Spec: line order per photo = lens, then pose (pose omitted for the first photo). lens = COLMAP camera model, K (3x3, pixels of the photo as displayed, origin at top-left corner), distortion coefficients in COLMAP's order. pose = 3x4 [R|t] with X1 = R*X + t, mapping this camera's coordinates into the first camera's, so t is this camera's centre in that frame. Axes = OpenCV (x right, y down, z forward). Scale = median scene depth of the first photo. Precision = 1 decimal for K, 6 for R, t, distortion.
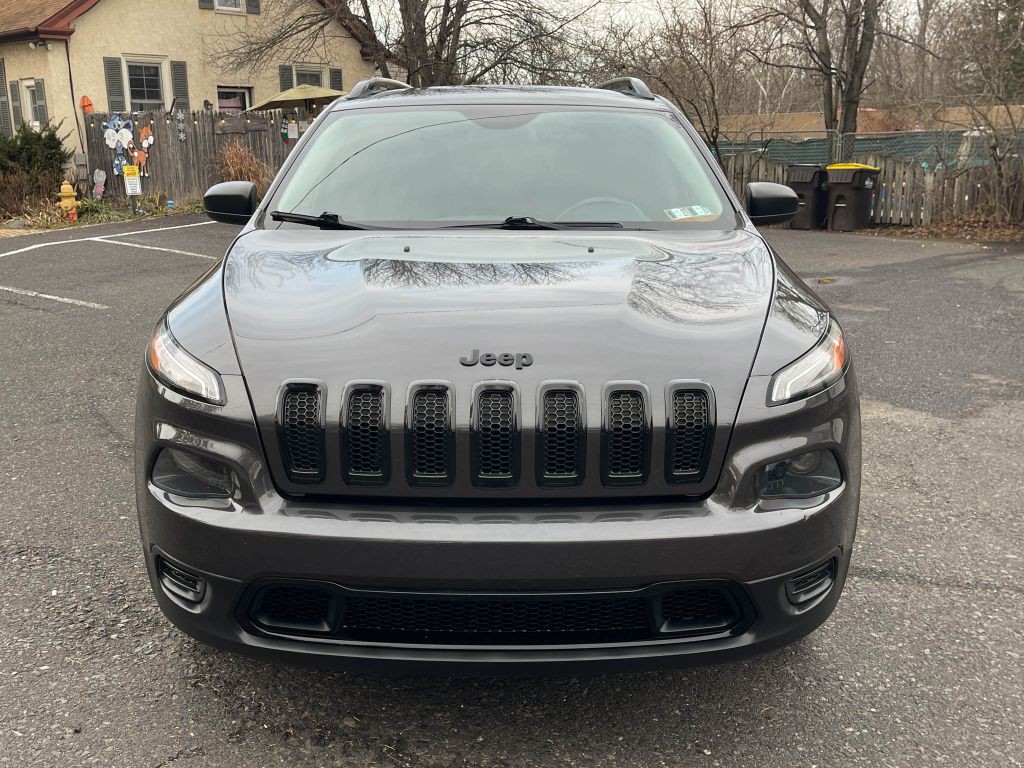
lens RADIAL K [[1020.2, 0, 513.5], [0, 1020.2, 379.6], [0, 0, 1]] dist [0.033046, 0.000000]
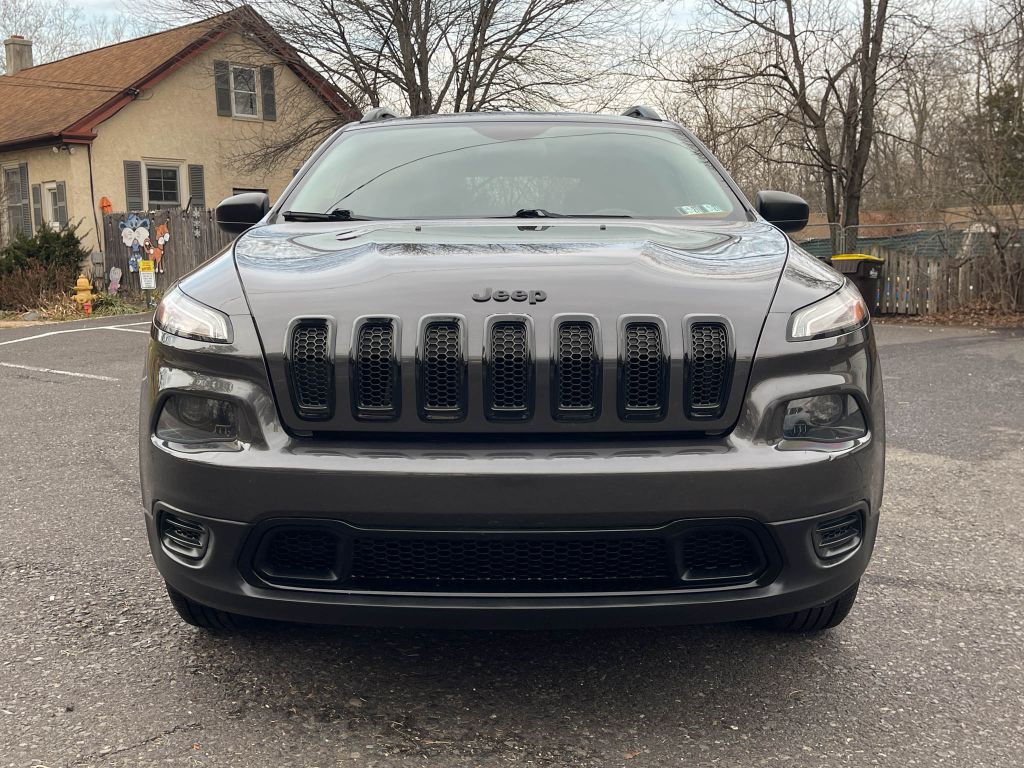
lens RADIAL K [[1020.2, 0, 513.3], [0, 1020.2, 378.2], [0, 0, 1]] dist [0.033046, 0.000000]
pose [[0.999950, -0.005334, -0.008405, -0.004251], [0.004427, 0.994518, -0.104474, 0.129801], [0.008916, 0.104431, 0.994492, 0.025057]]
